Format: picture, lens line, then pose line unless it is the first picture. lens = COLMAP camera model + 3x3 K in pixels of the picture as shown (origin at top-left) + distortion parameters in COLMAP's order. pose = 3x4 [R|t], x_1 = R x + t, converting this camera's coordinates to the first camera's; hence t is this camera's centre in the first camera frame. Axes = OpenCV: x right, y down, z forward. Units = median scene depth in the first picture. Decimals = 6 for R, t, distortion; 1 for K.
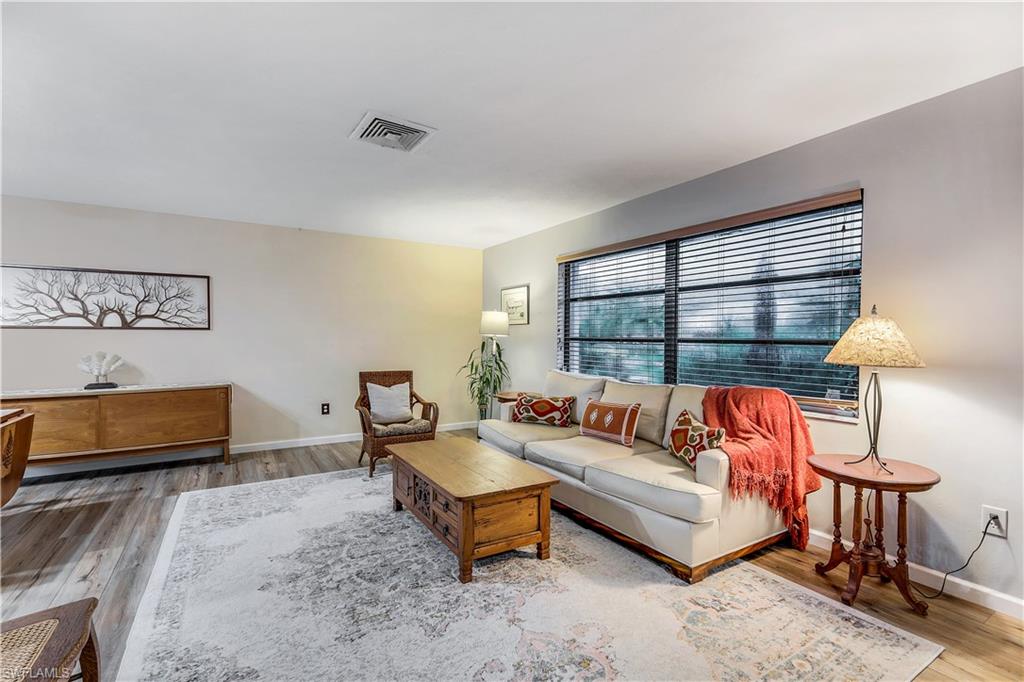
lens RADIAL K [[476.8, 0, 516.5], [0, 476.8, 365.6], [0, 0, 1]] dist [0.003687, 0.000595]
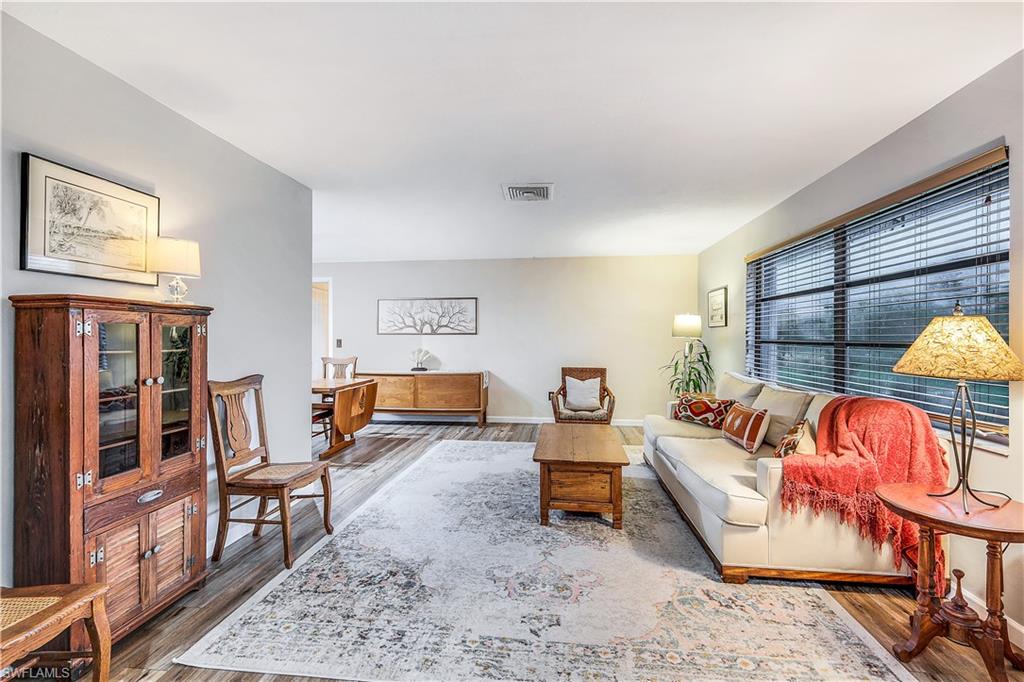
lens RADIAL K [[476.8, 0, 516.5], [0, 476.8, 365.6], [0, 0, 1]] dist [0.003687, 0.000595]
pose [[0.774957, 0.035211, -0.631033, 0.405521], [-0.037418, 0.999252, 0.009806, 0.001146], [0.630906, 0.016013, 0.775694, -0.049720]]
